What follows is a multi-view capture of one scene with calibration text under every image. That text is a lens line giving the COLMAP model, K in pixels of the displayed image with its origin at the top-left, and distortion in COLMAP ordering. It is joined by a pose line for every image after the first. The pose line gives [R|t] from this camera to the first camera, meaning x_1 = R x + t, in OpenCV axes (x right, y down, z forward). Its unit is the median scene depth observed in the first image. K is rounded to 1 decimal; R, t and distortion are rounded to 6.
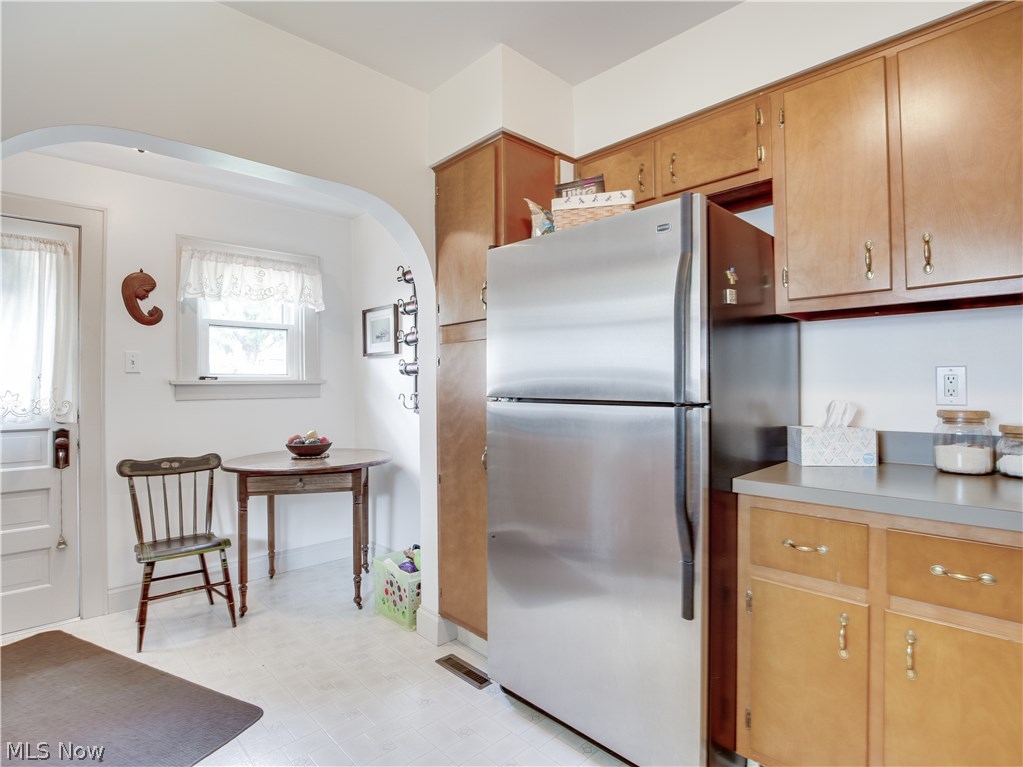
lens RADIAL K [[532.2, 0, 506.2], [0, 532.2, 377.5], [0, 0, 1]] dist [-0.031784, -0.000503]
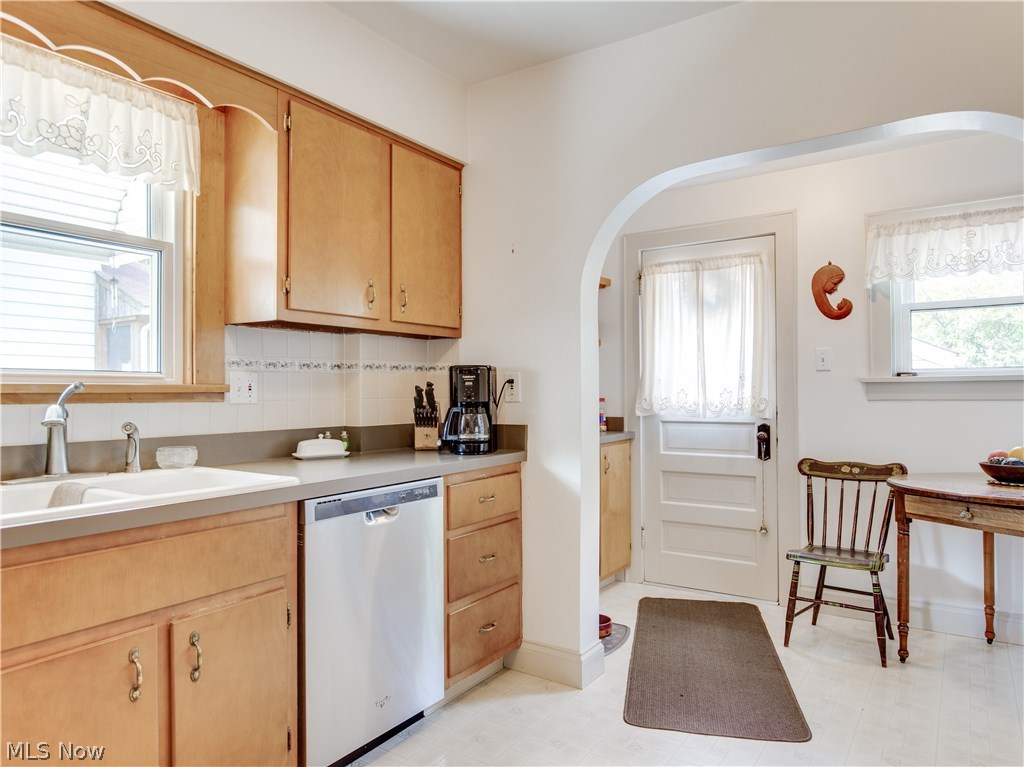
lens RADIAL K [[672.7, 0, 510.0], [0, 672.7, 392.7], [0, 0, 1]] dist [0.006302, 0.000451]
pose [[0.218133, 0.007717, -0.975888, 0.386363], [0.018580, 0.999755, 0.012059, 0.006233], [0.975742, -0.020763, 0.217936, 0.164740]]
